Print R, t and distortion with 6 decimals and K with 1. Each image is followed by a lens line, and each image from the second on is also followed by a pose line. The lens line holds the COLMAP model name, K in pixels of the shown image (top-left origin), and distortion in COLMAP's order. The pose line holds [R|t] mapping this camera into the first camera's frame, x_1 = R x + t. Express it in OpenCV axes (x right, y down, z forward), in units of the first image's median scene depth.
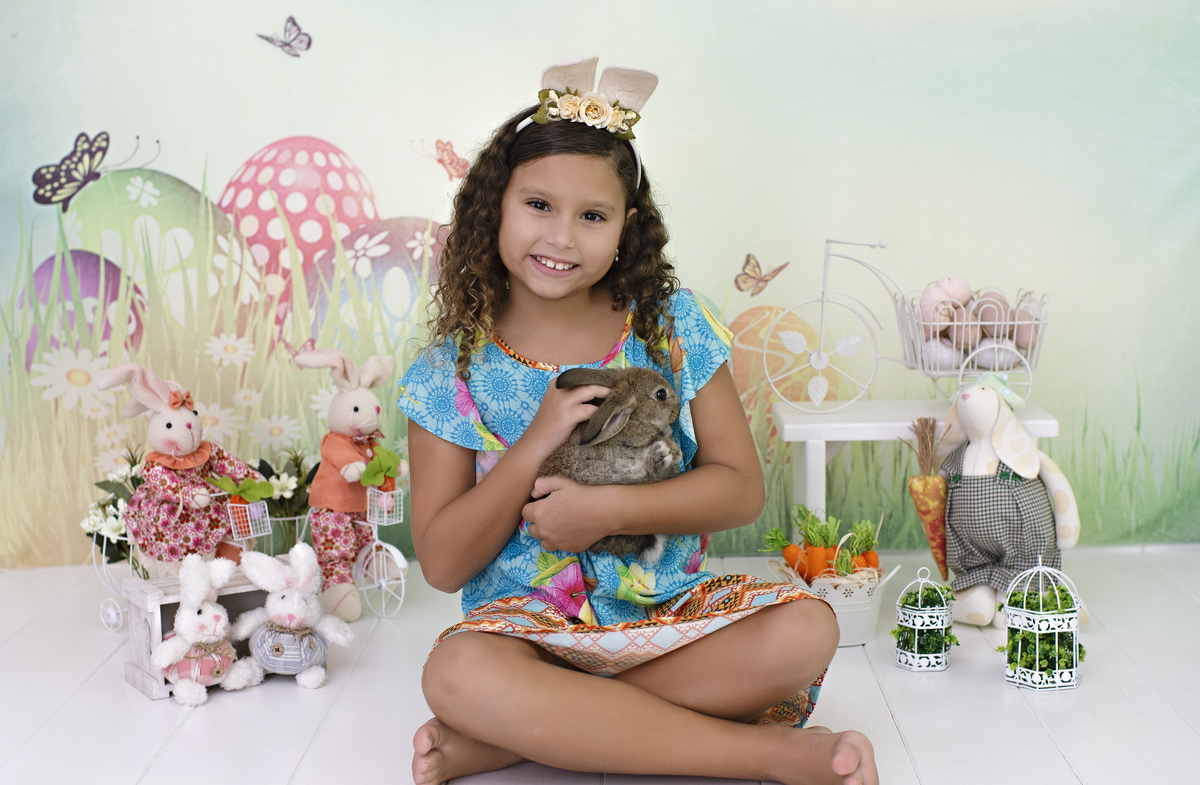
lens RADIAL K [[1910.8, 0, 600.0], [0, 1910.8, 392.5], [0, 0, 1]] dist [-0.032252, -0.022163]
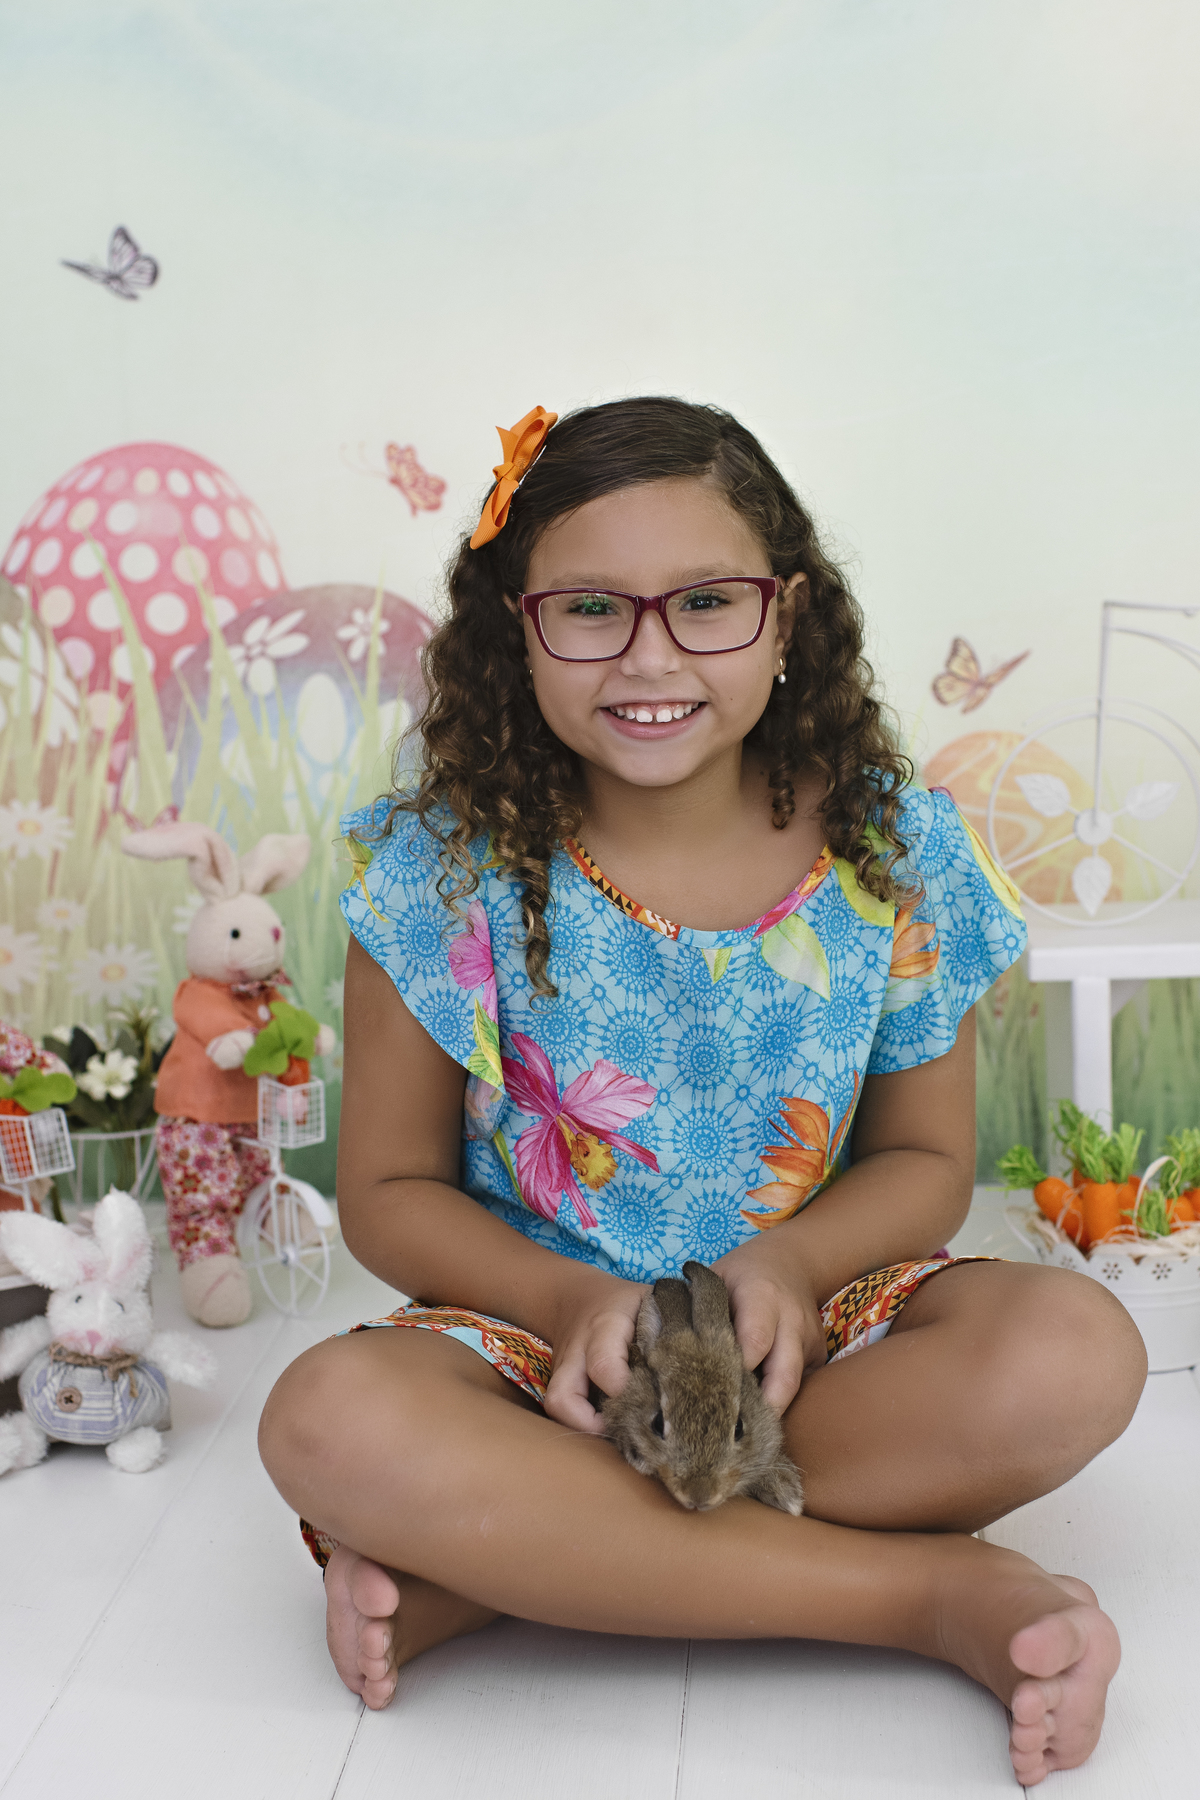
lens RADIAL K [[2782.1, 0, 600.0], [0, 2782.1, 900.0], [0, 0, 1]] dist [-0.033945, 0.121783]
pose [[0.998774, -0.017487, -0.046318, 0.012028], [0.017739, 0.999830, 0.005019, -0.002883], [0.046223, -0.005835, 0.998914, 0.210648]]
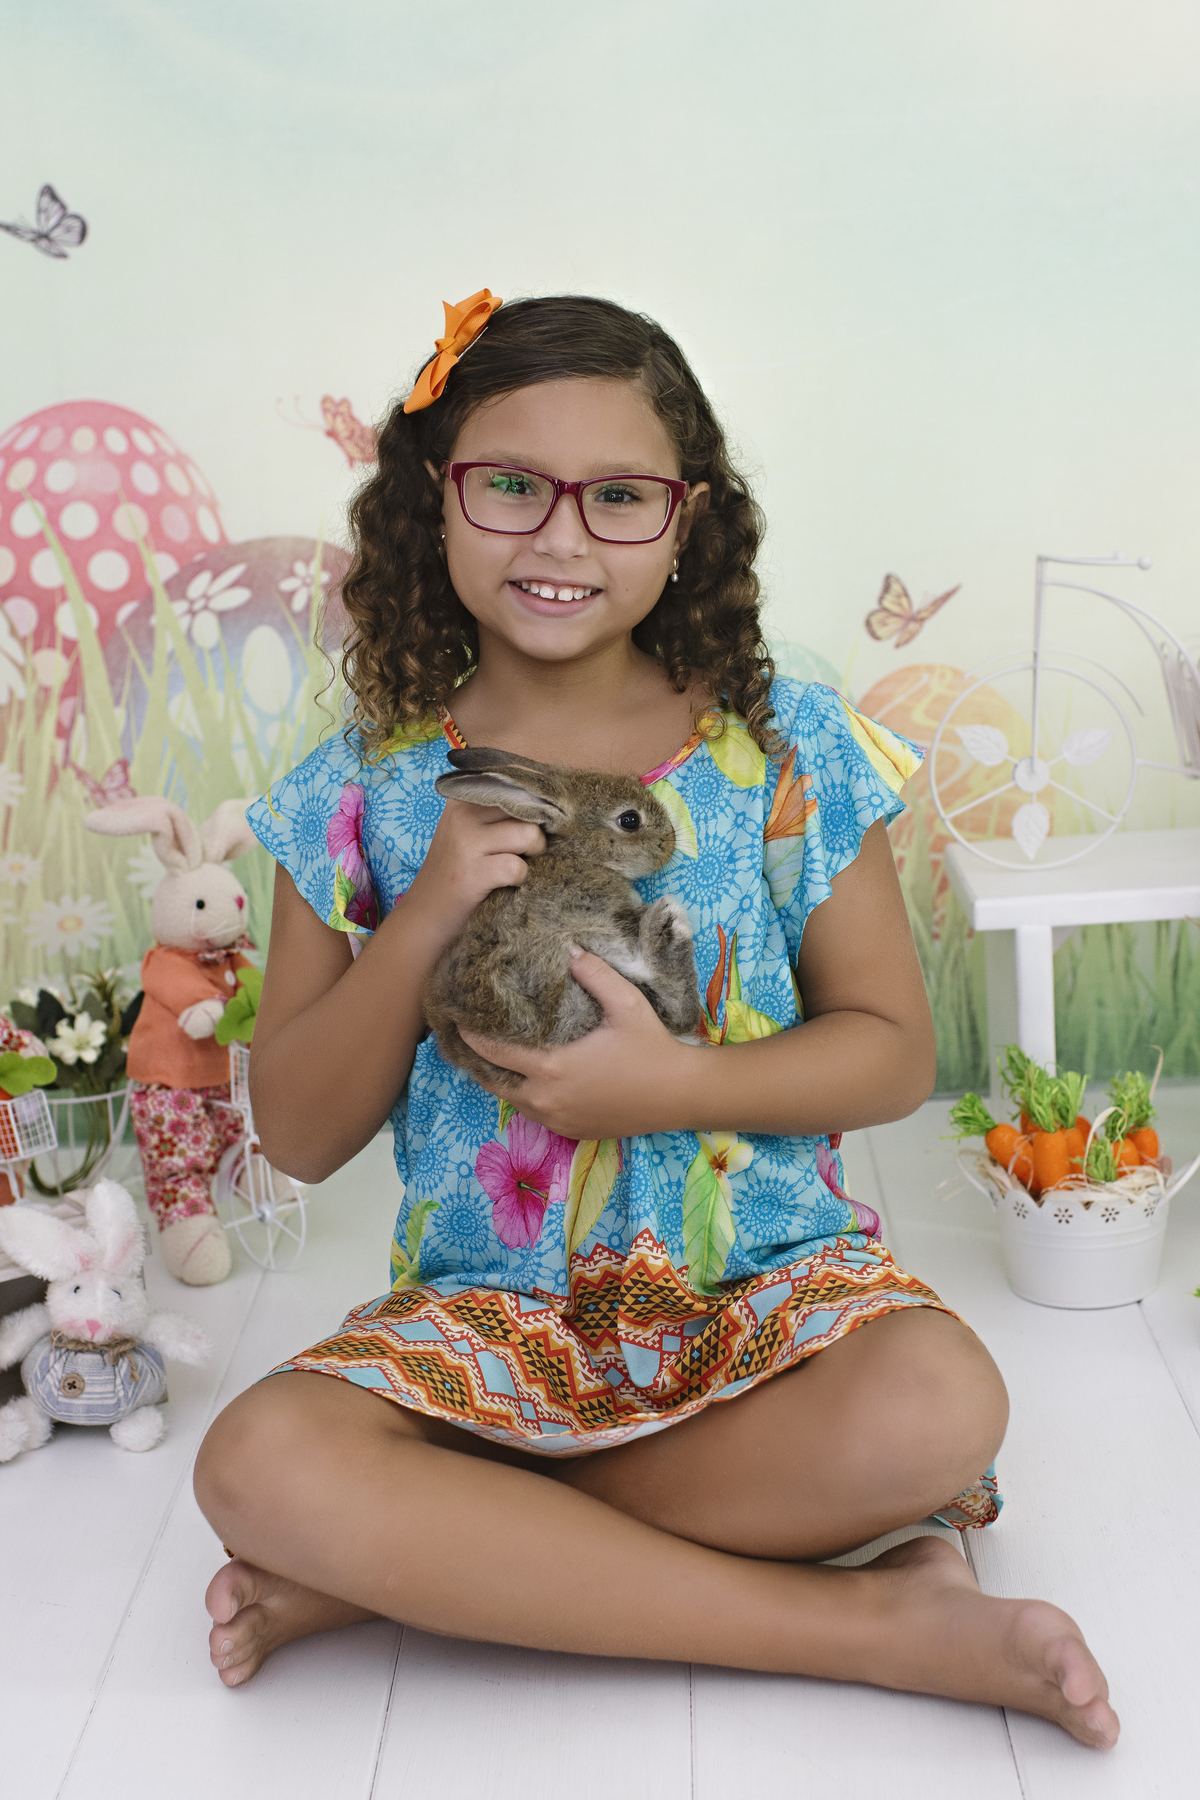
lens RADIAL K [[2782.1, 0, 600.0], [0, 2782.1, 900.0], [0, 0, 1]] dist [-0.033945, 0.121783]
pose [[0.998835, -0.047516, -0.008402, -0.004832], [0.048045, 0.995492, 0.081777, -0.051630], [0.004479, -0.082085, 0.996615, 0.190660]]
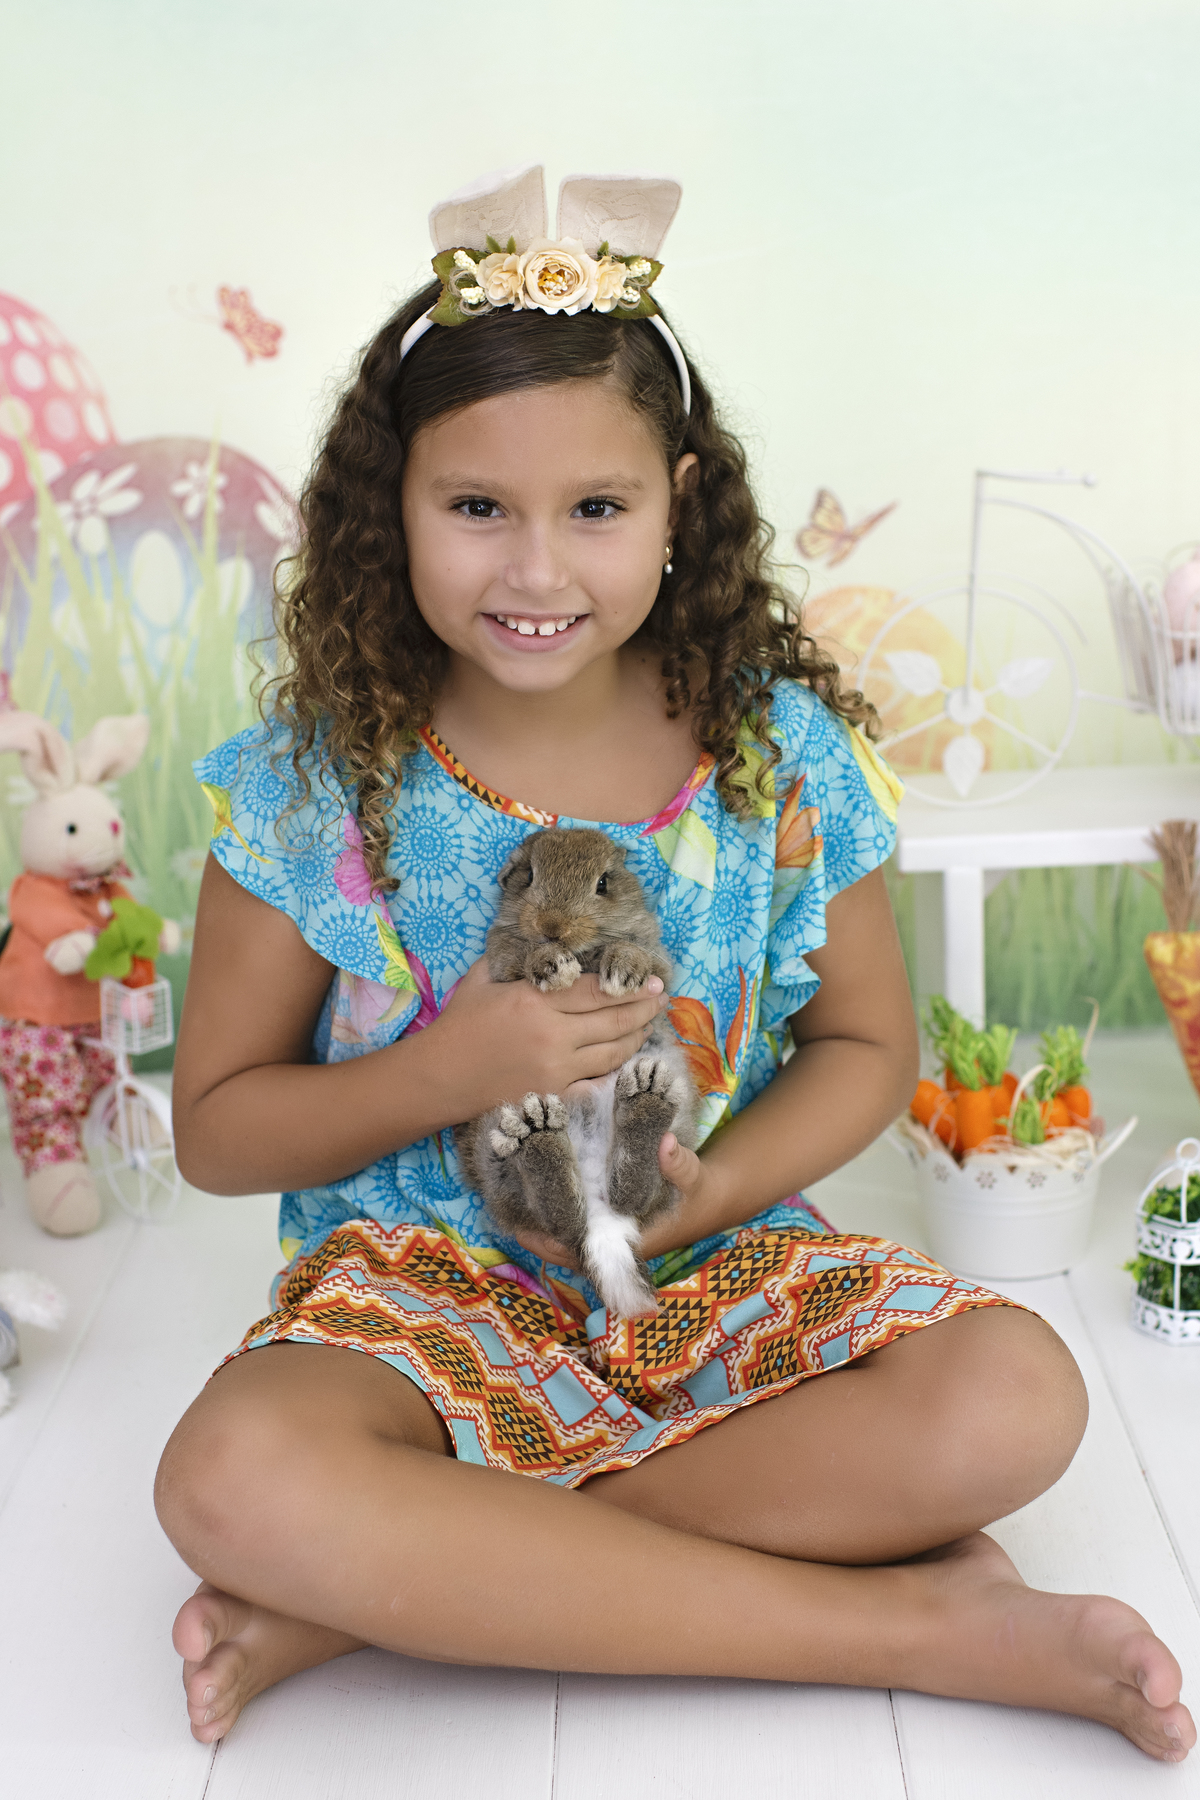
lens RADIAL K [[2782.1, 0, 600.0], [0, 2782.1, 900.0], [0, 0, 1]] dist [-0.033945, 0.121783]
pose [[0.999532, -0.030349, 0.003766, 0.011386], [0.029748, 0.993442, 0.110400, -0.049676], [-0.007092, -0.110236, 0.993880, 0.242771]]
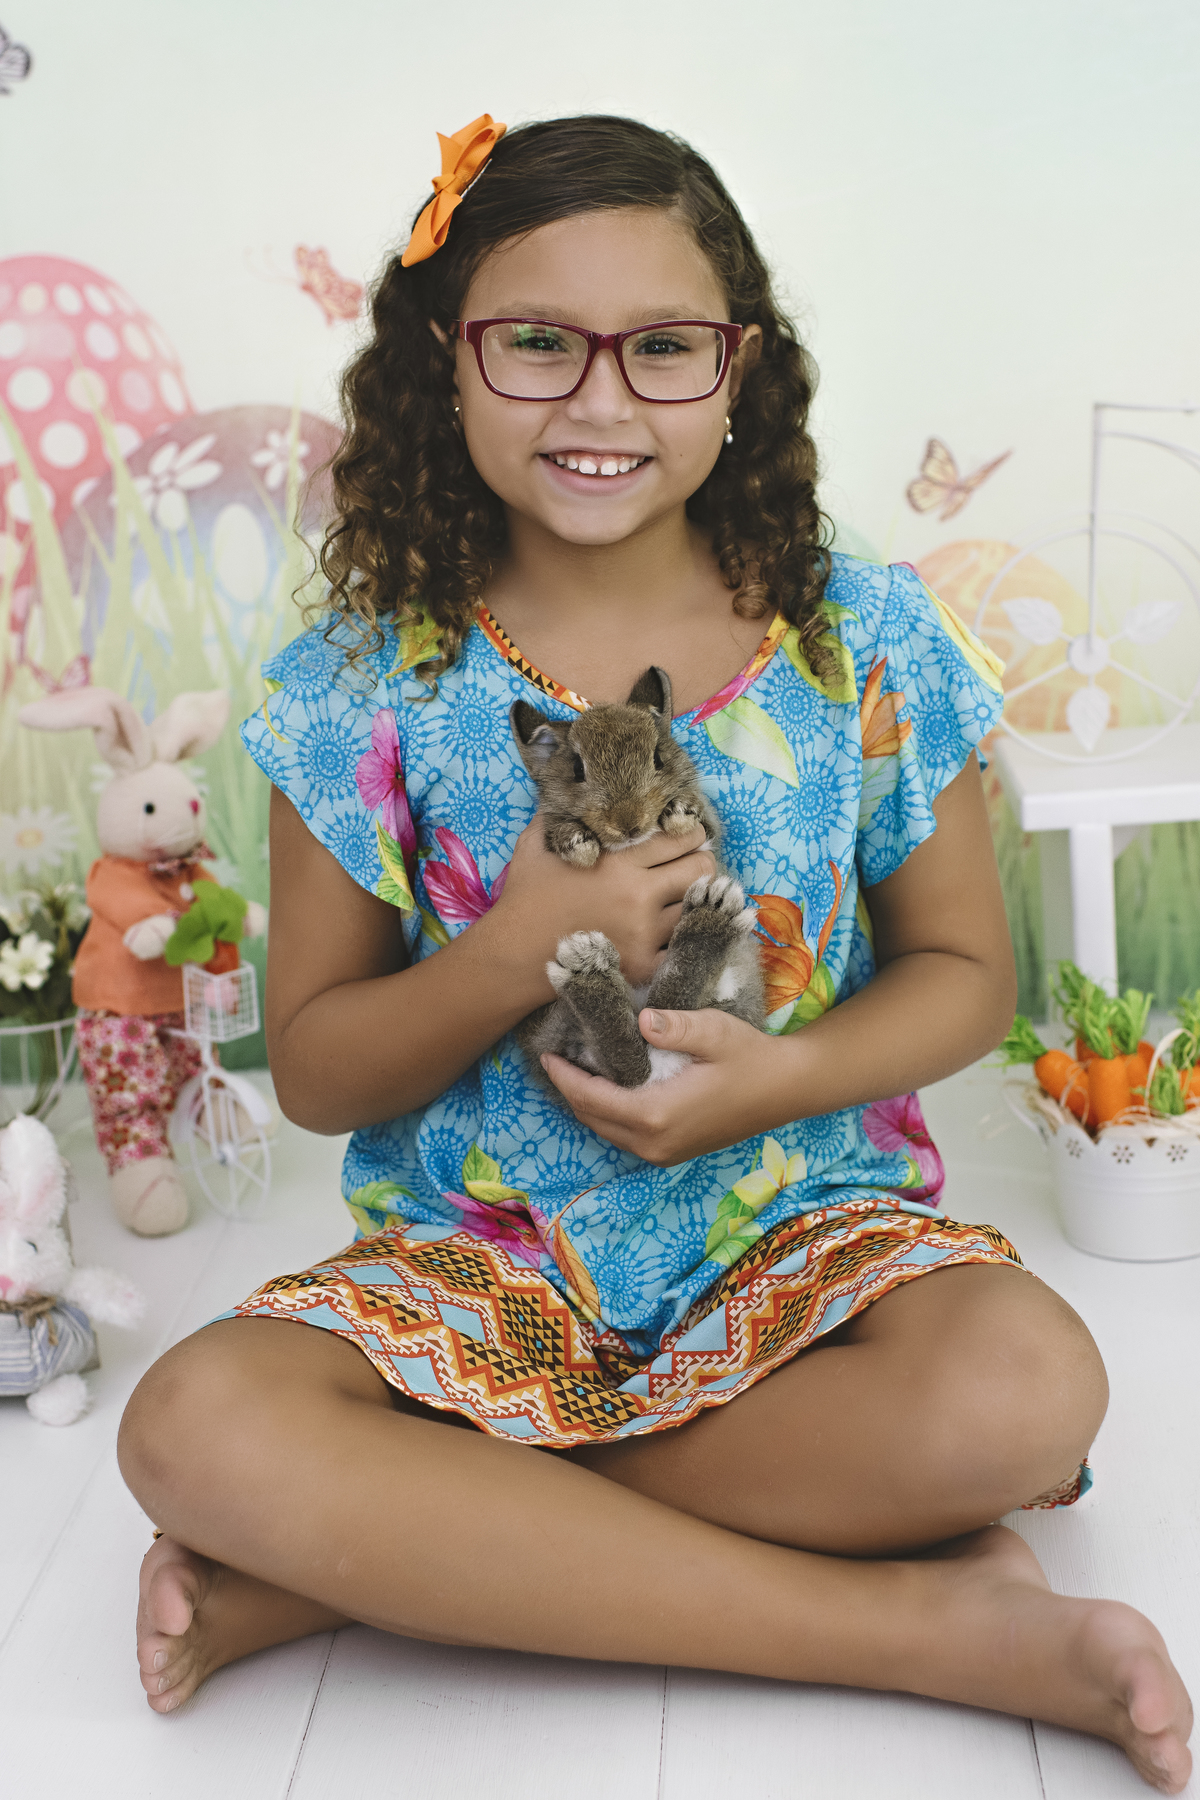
lens RADIAL K [[2782.1, 0, 600.0], [0, 2782.1, 900.0], [0, 0, 1]] dist [-0.033945, 0.121783]
pose [[0.997625, -0.053265, -0.043665, 0.017934], [0.057329, 0.993551, 0.097821, -0.030534], [0.038173, -0.100092, 0.994246, 0.280655]]
